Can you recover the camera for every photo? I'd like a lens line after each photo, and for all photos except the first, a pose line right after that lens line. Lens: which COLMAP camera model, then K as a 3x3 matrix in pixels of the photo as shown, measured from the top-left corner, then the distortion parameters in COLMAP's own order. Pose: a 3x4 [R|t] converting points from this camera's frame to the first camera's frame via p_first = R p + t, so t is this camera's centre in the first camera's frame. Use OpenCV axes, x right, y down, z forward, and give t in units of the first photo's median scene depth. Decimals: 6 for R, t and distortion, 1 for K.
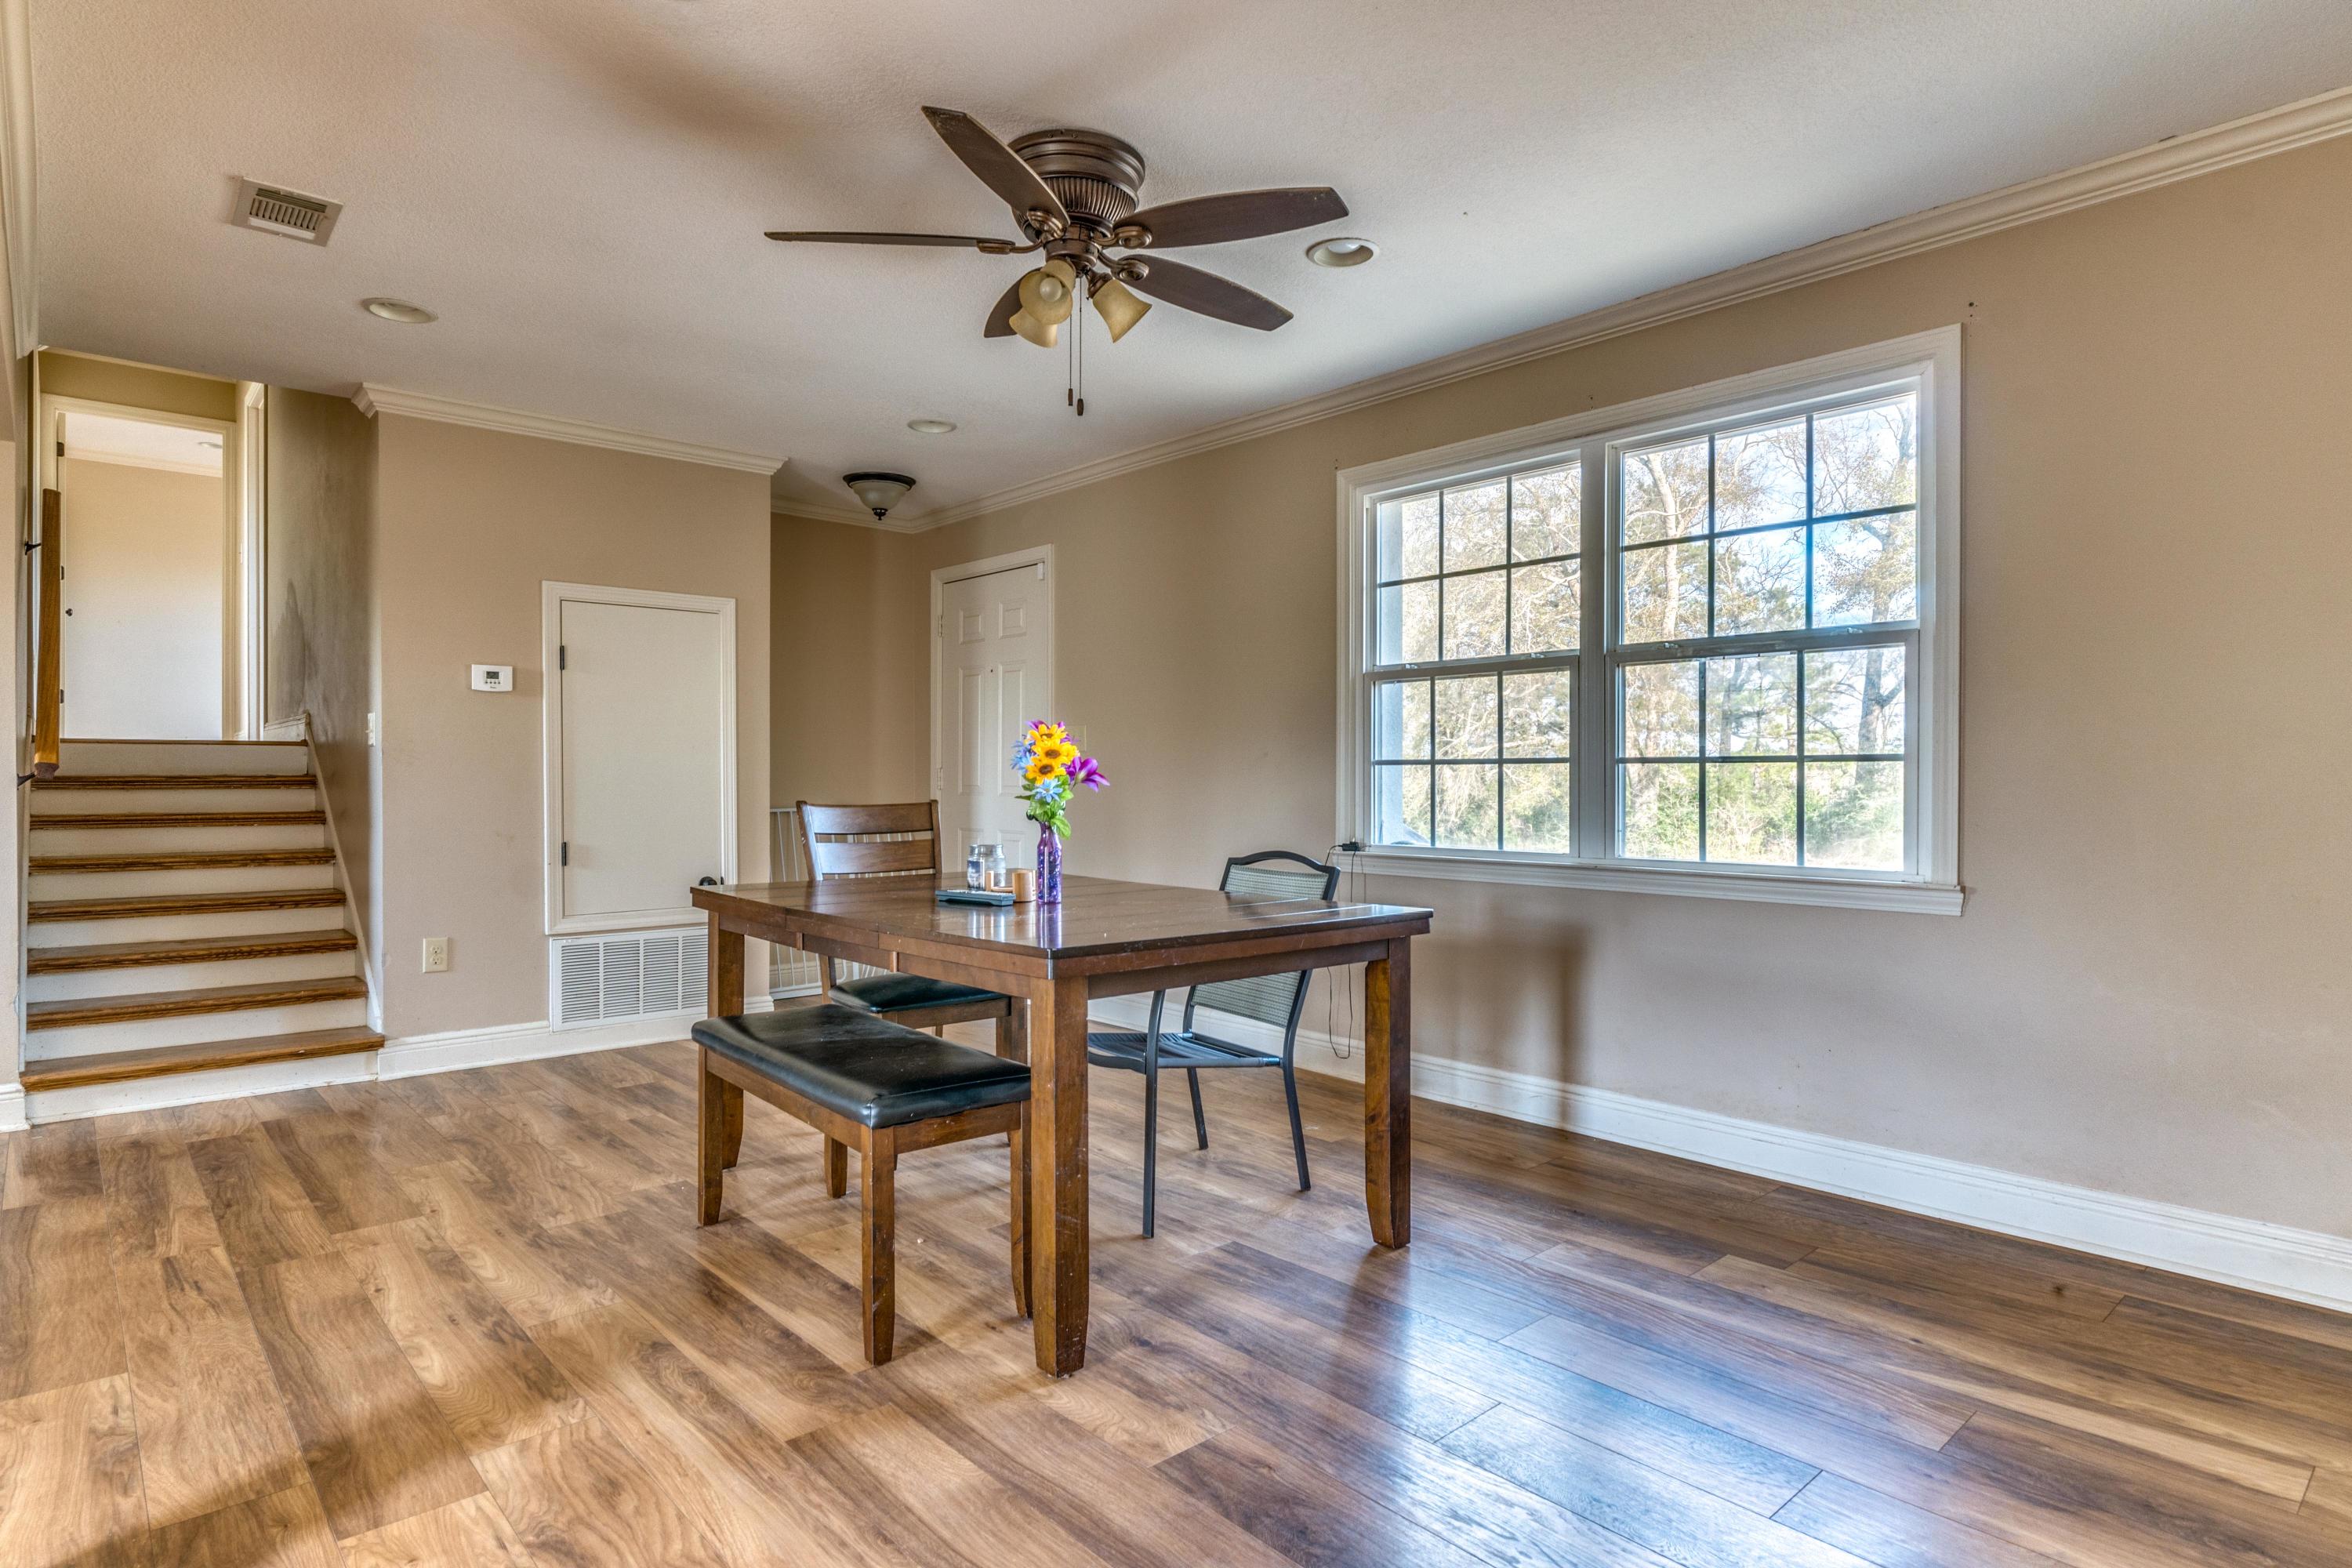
lens RADIAL K [[1252.6, 0, 1164.4], [0, 1252.6, 771.7], [0, 0, 1]] dist [-0.002187, -0.002285]
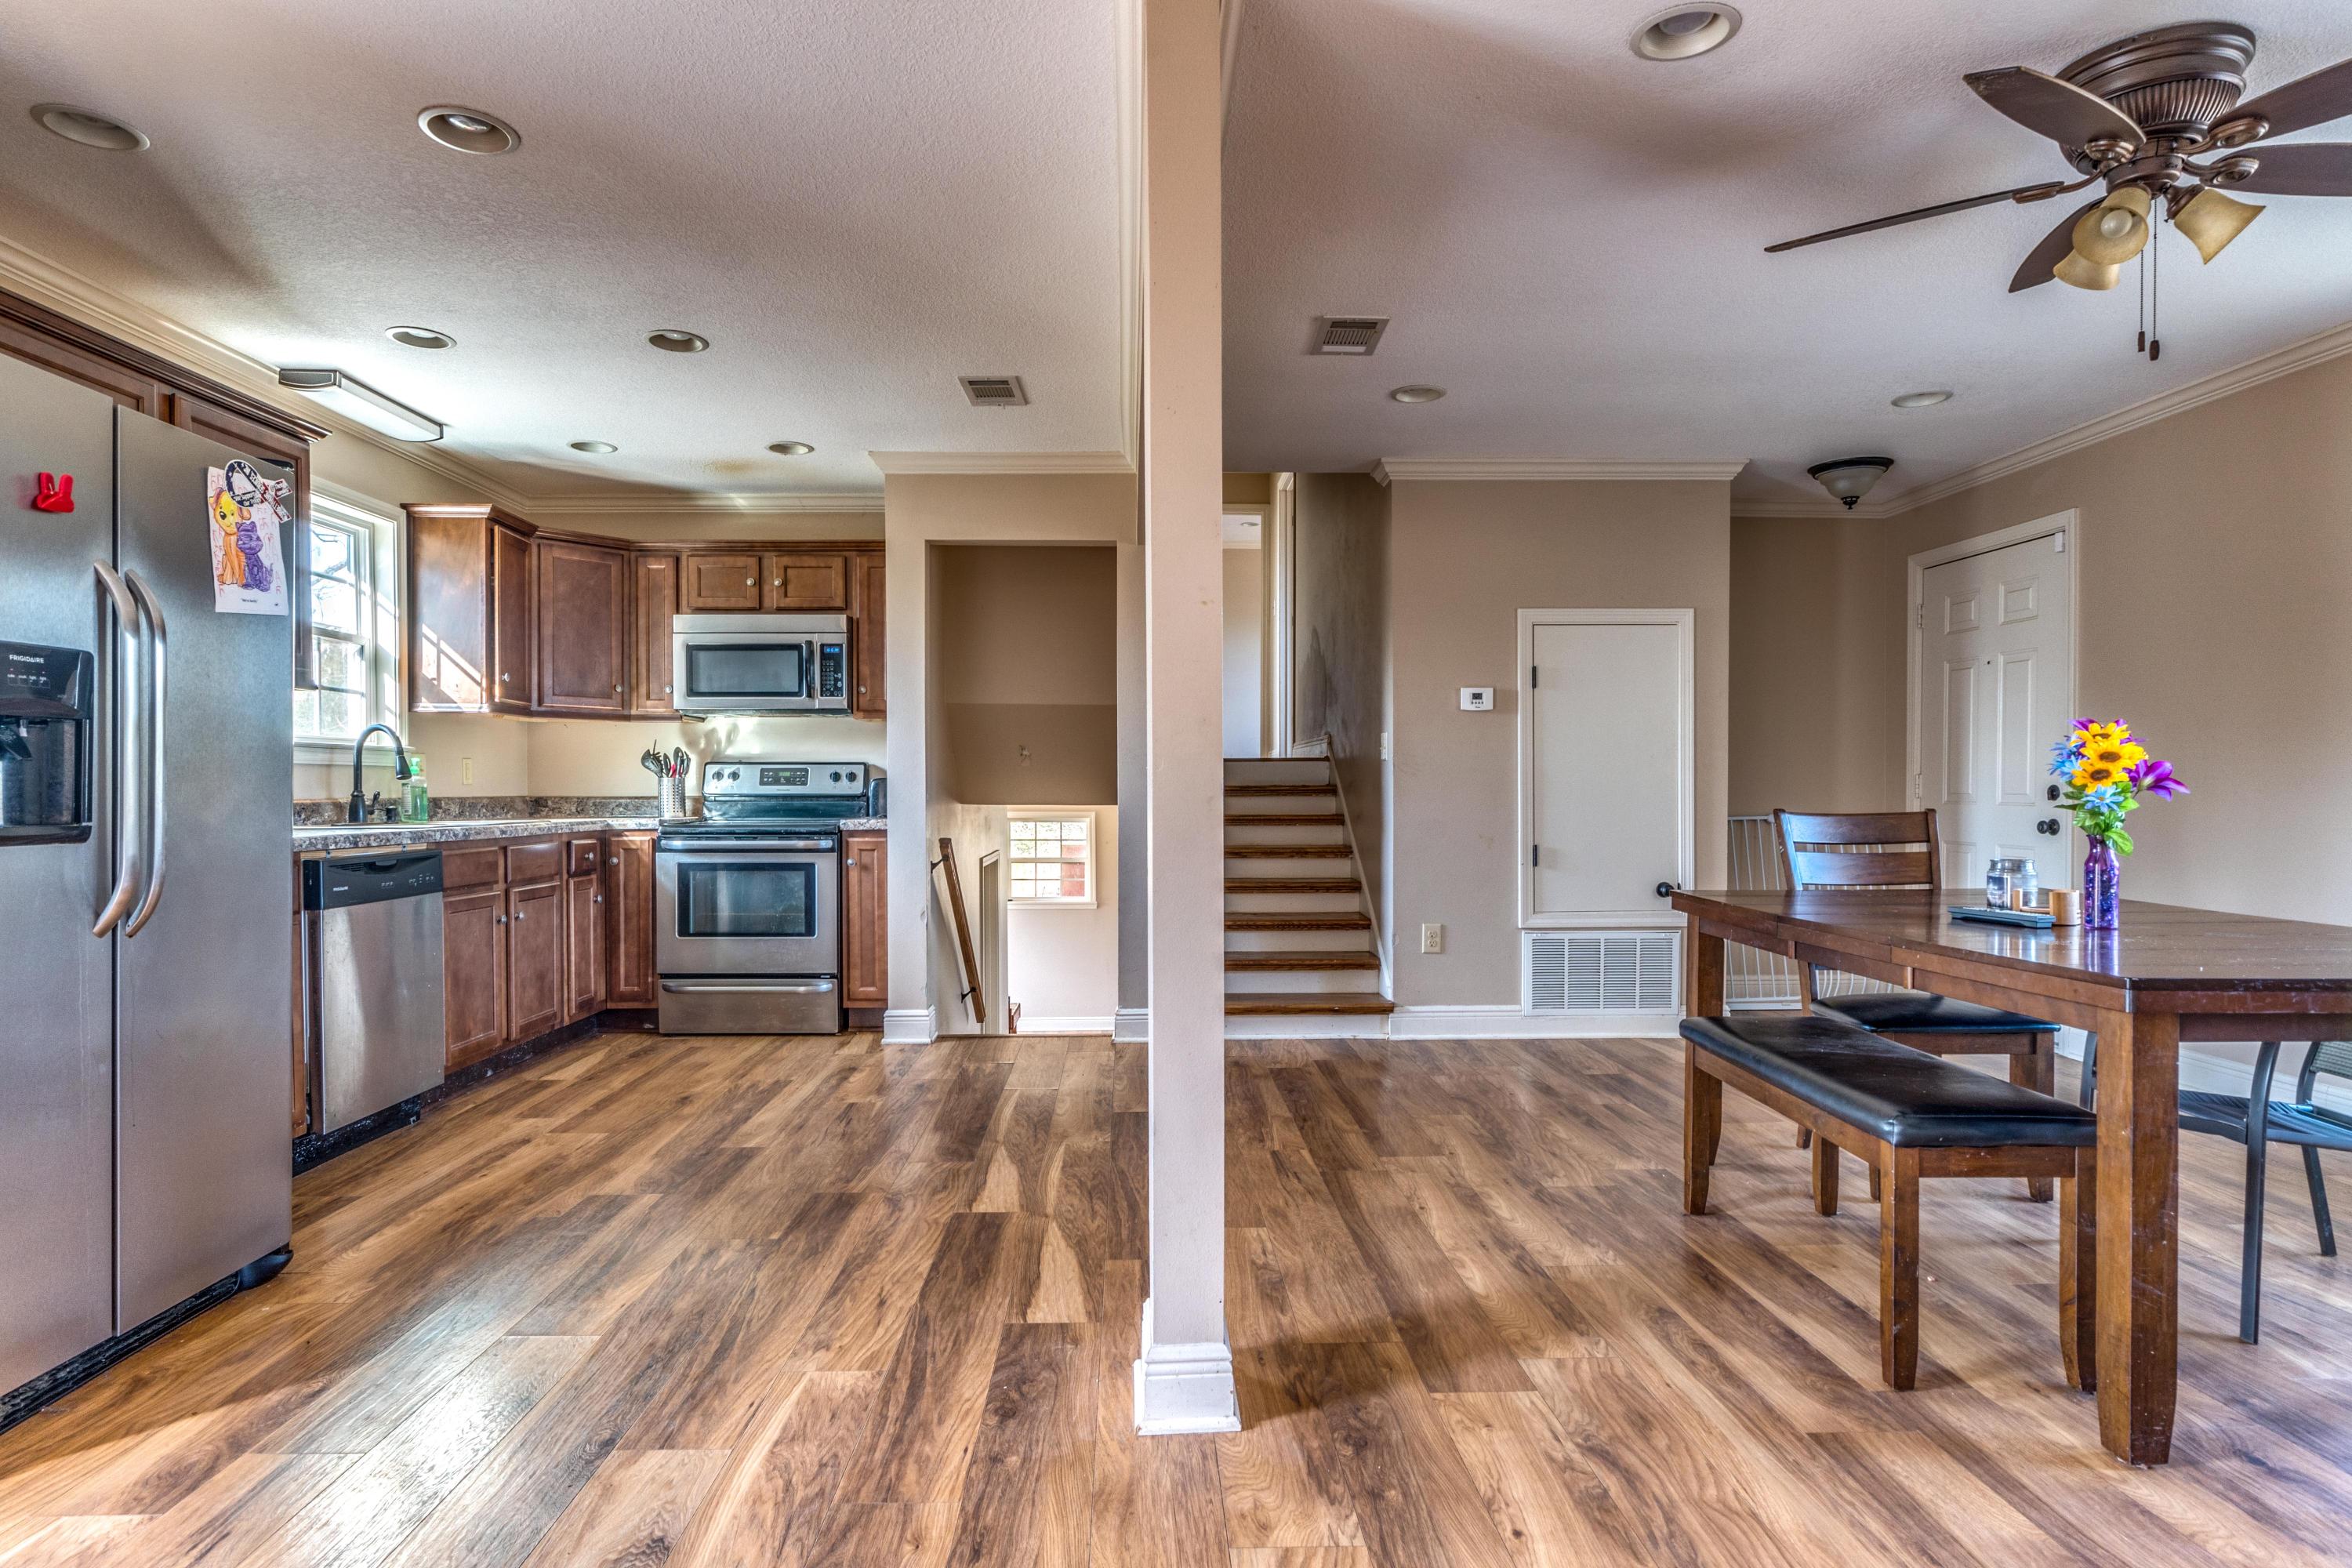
lens RADIAL K [[1251.6, 0, 1170.1], [0, 1251.6, 795.4], [0, 0, 1]] dist [-0.003816, -0.001871]
pose [[0.767038, 0.001096, -0.641601, -0.034594], [0.006974, 0.999925, 0.010046, -0.000741], [0.641564, -0.012181, 0.766973, -0.082480]]
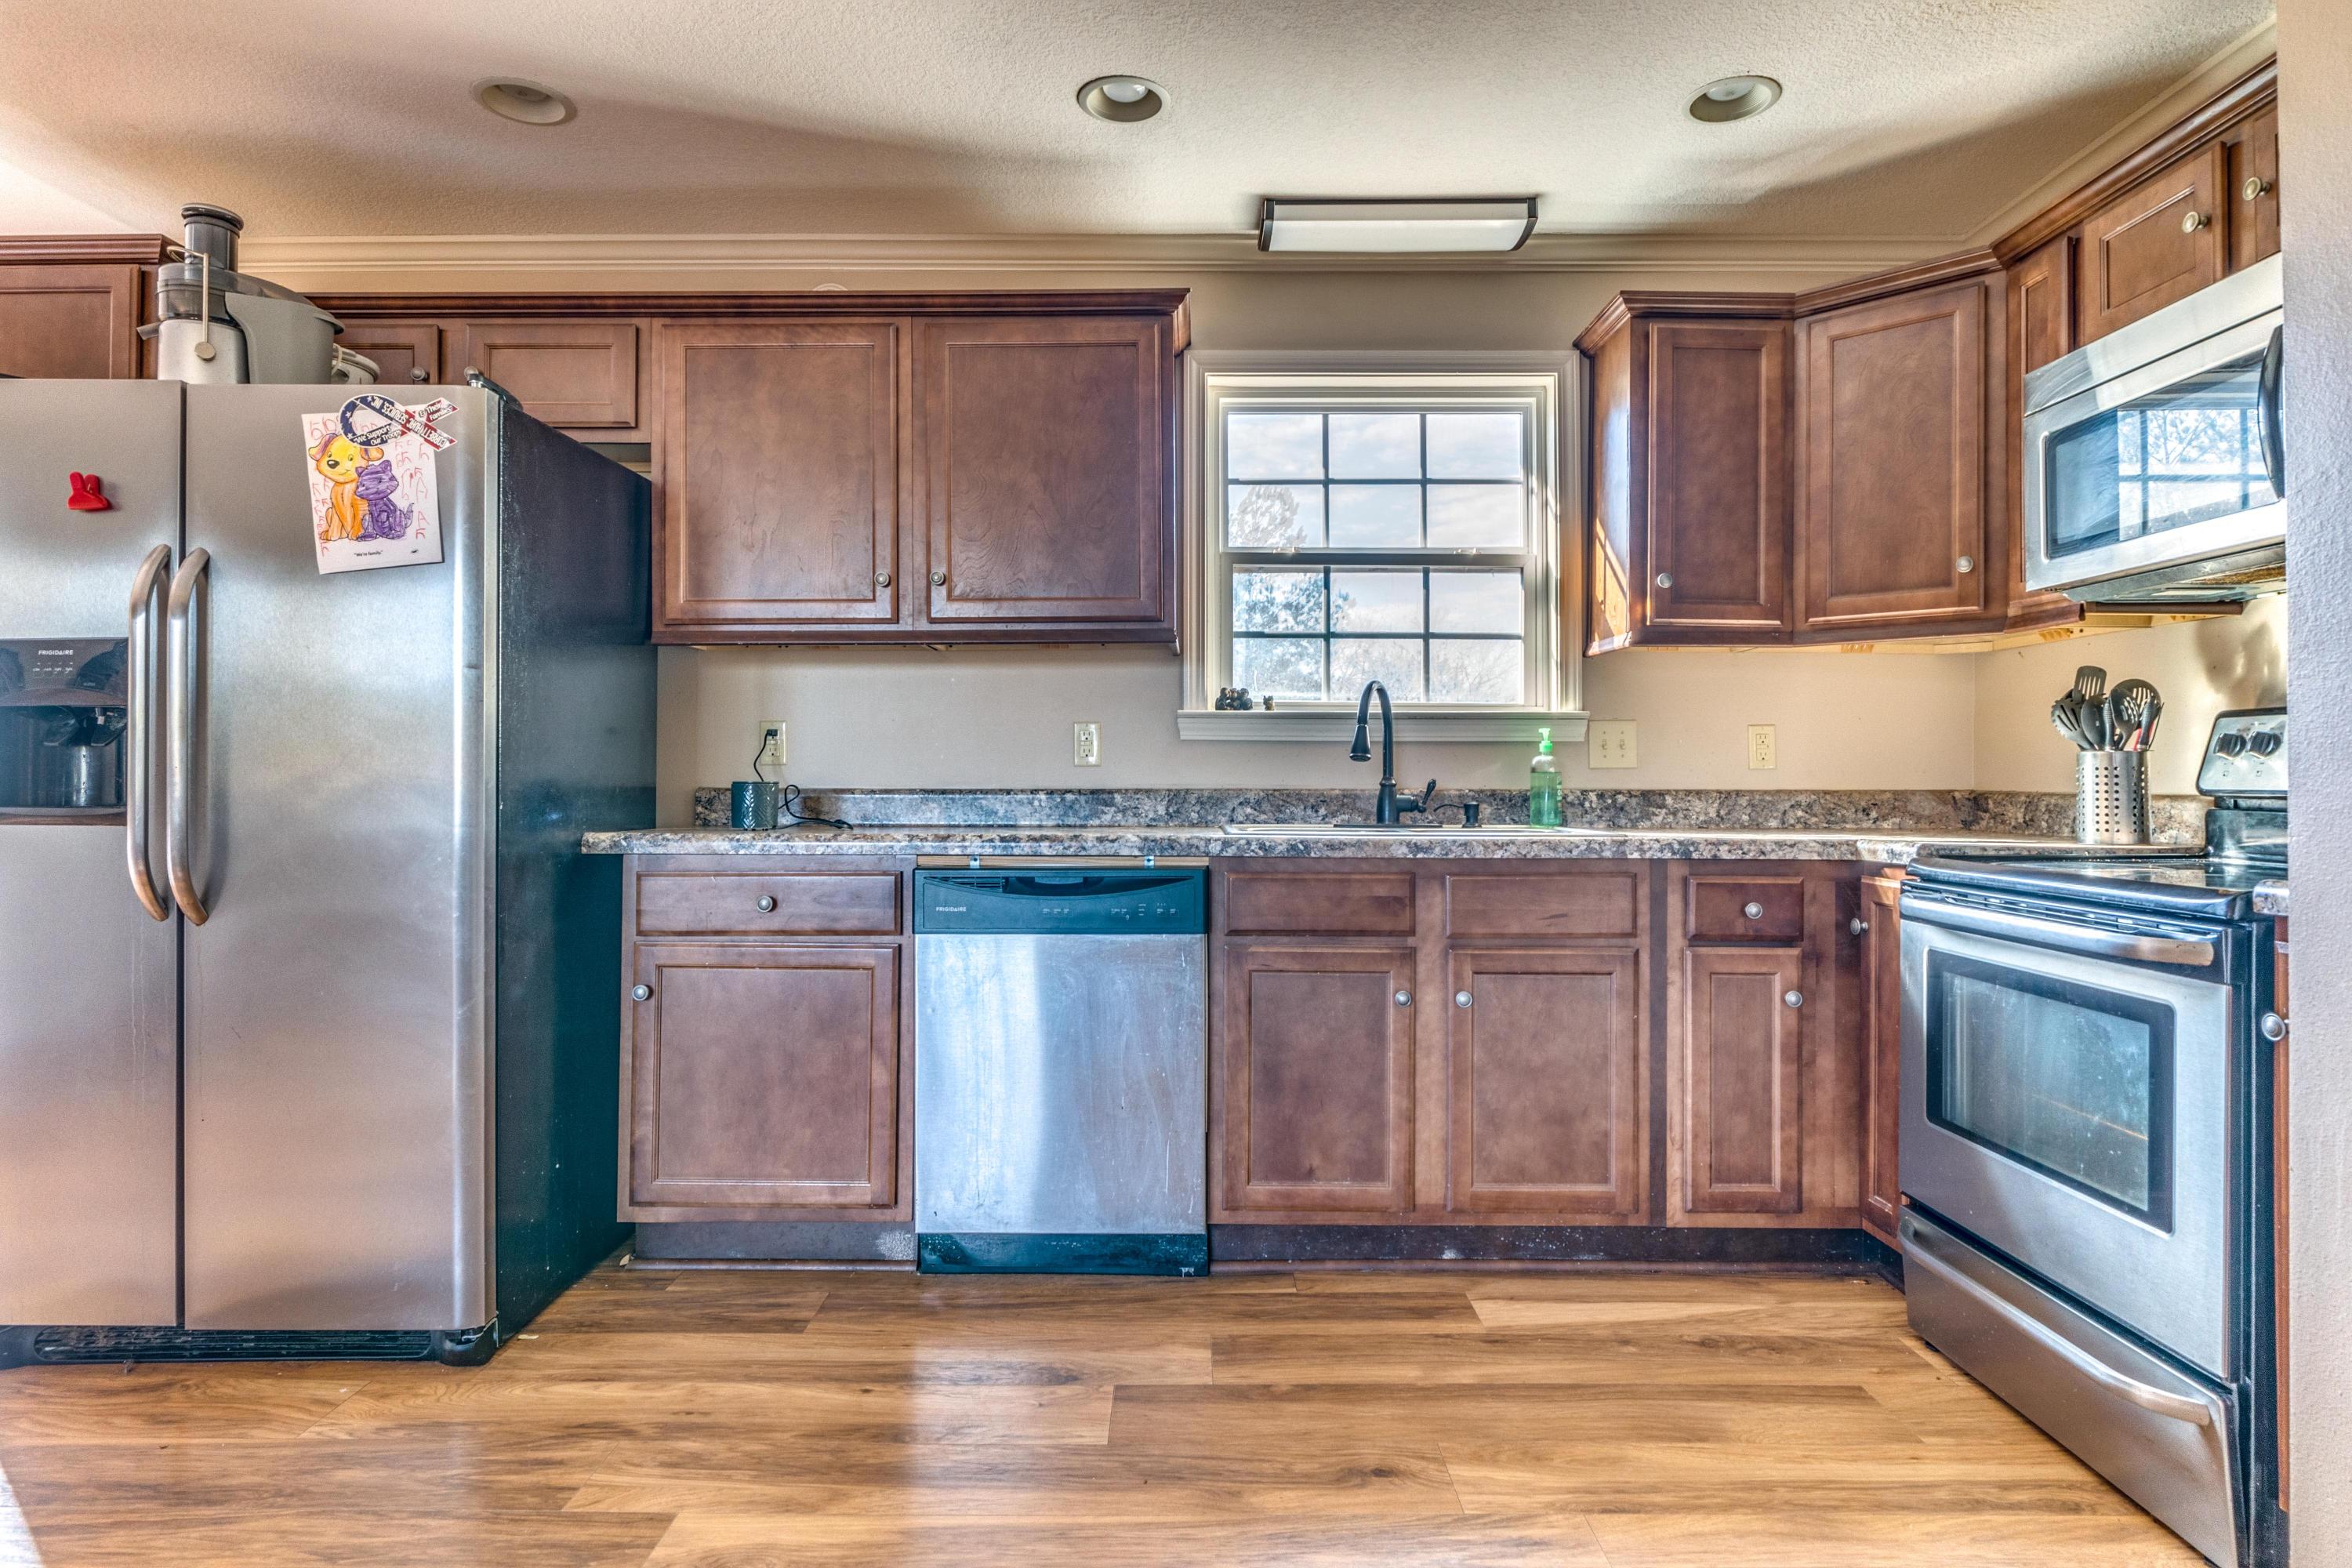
lens RADIAL K [[1252.6, 0, 1164.4], [0, 1252.6, 771.7], [0, 0, 1]] dist [-0.002187, -0.002285]
pose [[-0.669914, -0.007626, -0.742400, -0.363051], [0.002638, 0.999916, -0.012652, 0.003080], [0.742434, -0.010435, -0.669838, 0.364860]]
